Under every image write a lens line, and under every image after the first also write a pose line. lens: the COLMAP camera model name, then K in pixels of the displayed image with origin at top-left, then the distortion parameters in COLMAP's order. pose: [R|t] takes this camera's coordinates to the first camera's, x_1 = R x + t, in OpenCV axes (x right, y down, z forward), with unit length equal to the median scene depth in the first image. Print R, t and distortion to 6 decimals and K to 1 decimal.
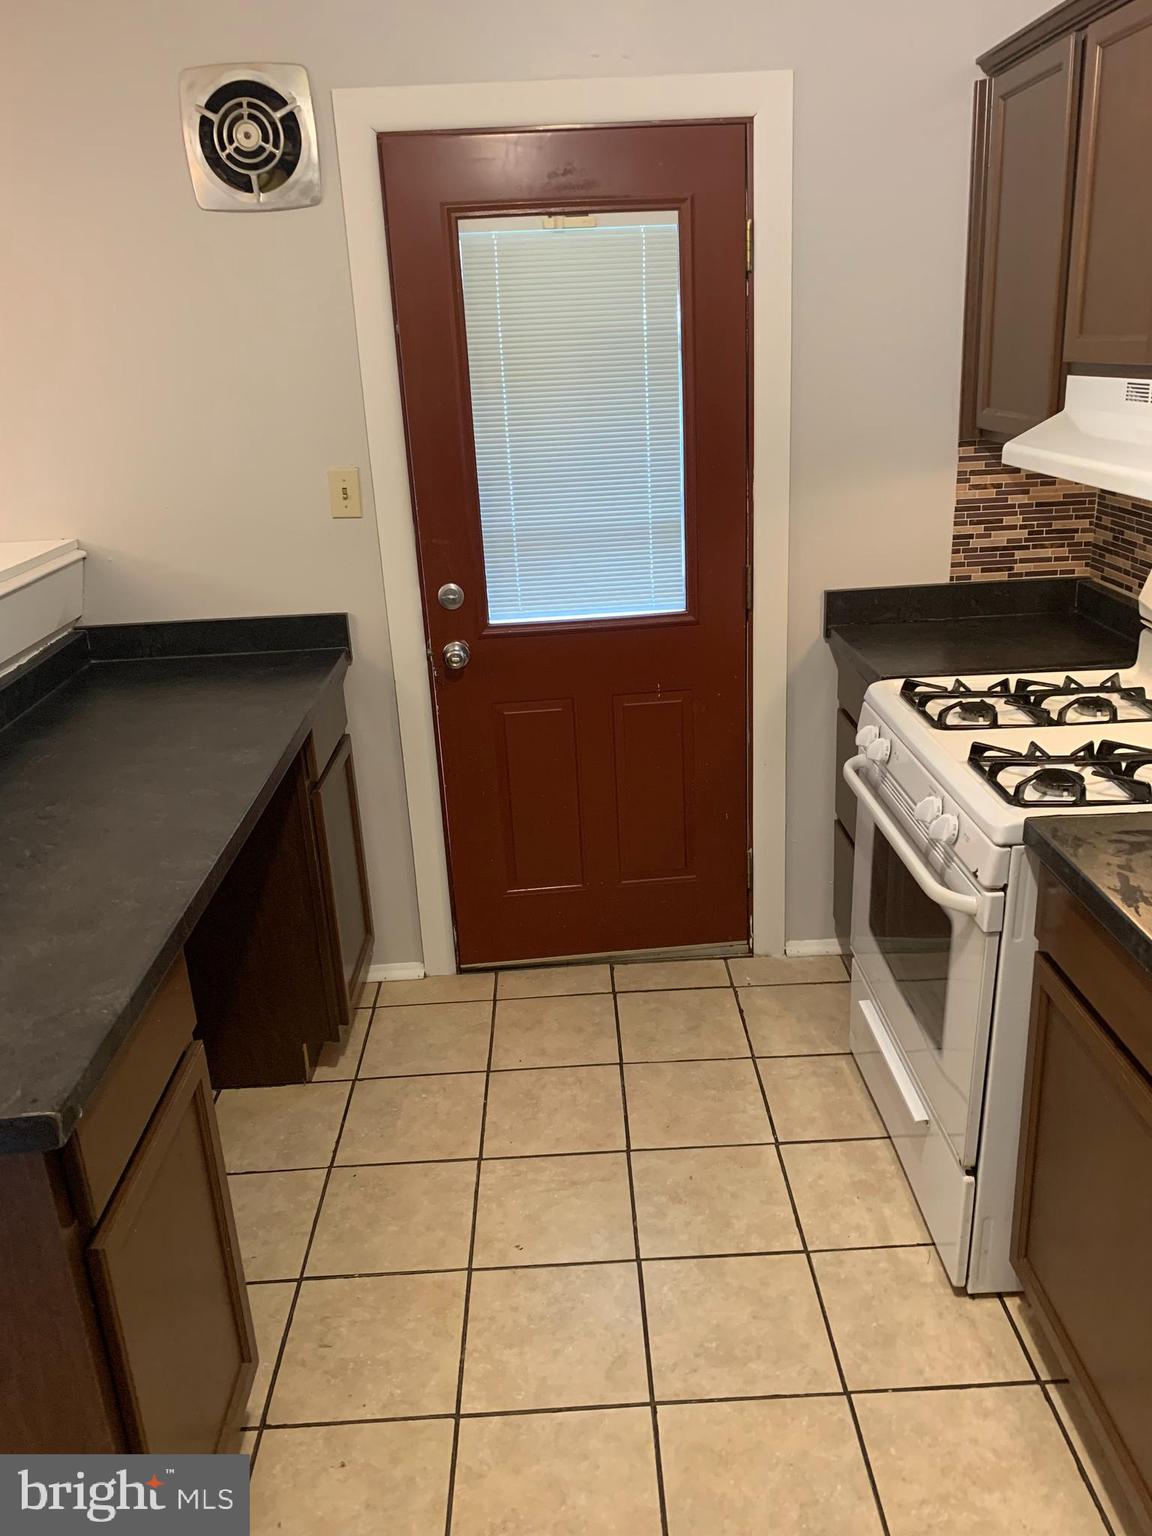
lens RADIAL K [[1168.6, 0, 596.8], [0, 1168.6, 762.9], [0, 0, 1]] dist [0.001231, -0.002172]
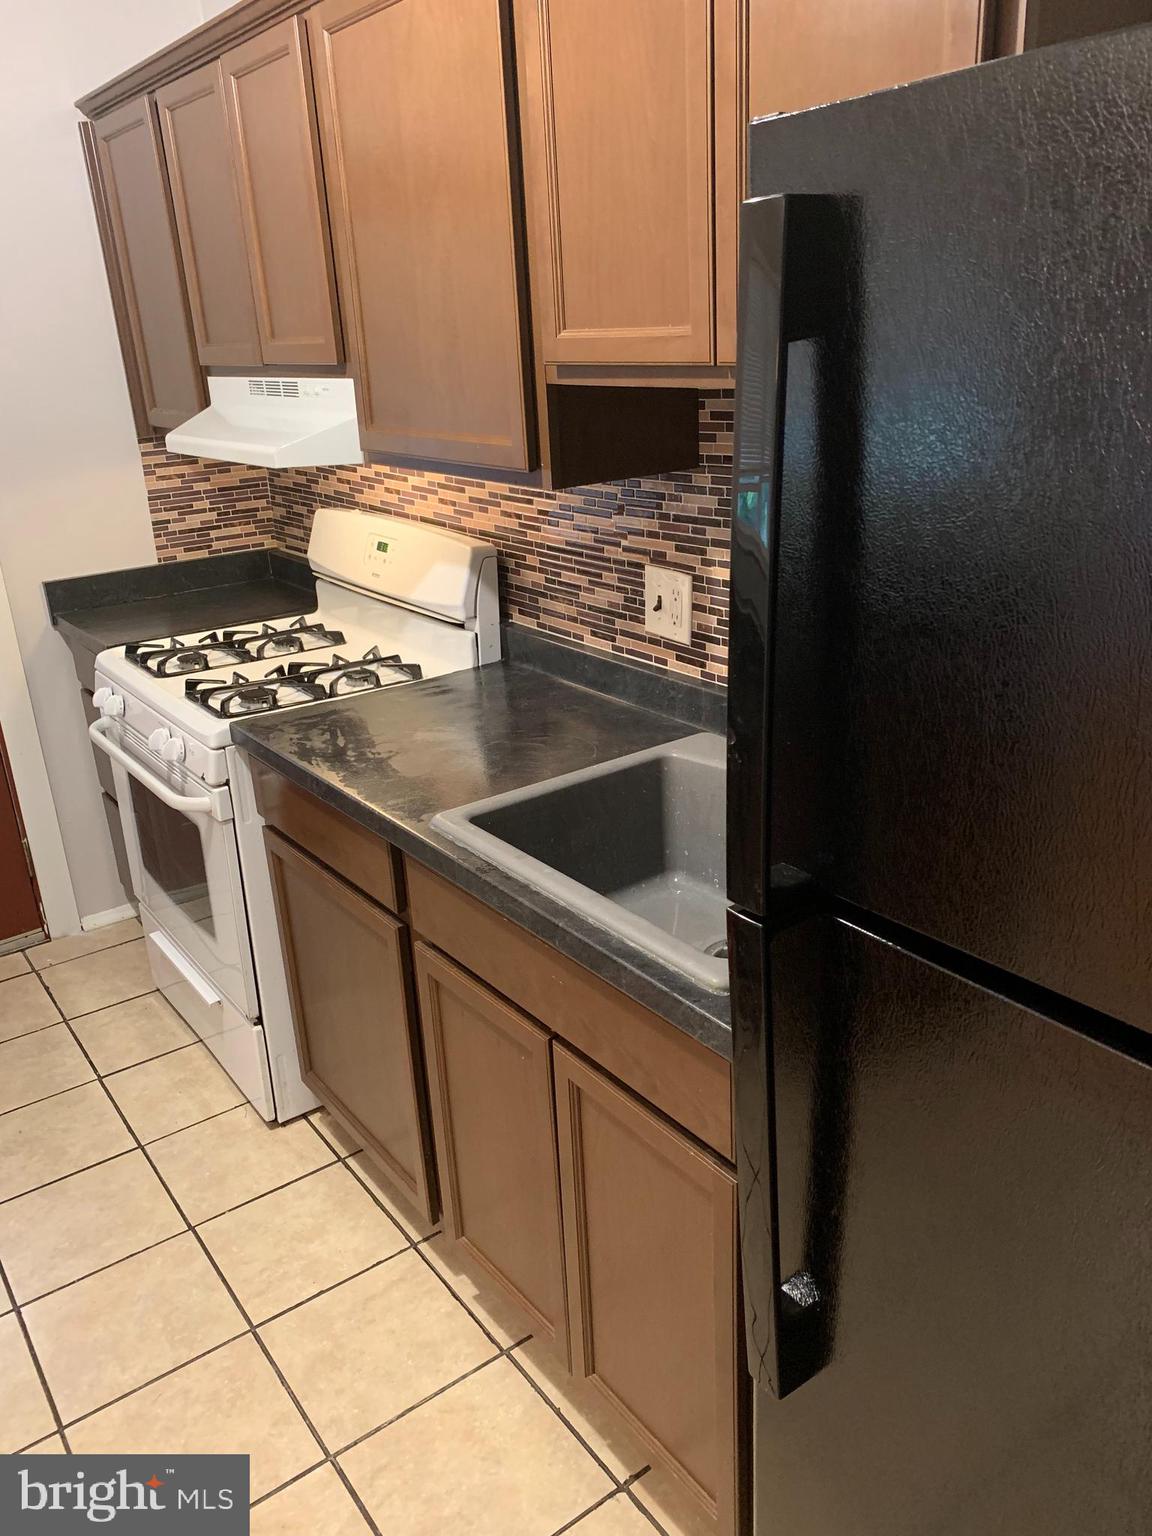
lens RADIAL K [[1183.0, 0, 576.0], [0, 1183.0, 768.0], [0, 0, 1]] dist [0.007542, 0.004851]
pose [[0.829518, -0.193481, 0.523893, -0.002186], [0.200205, 0.978744, 0.044464, 0.084908], [-0.521361, 0.068002, 0.850622, -0.212001]]
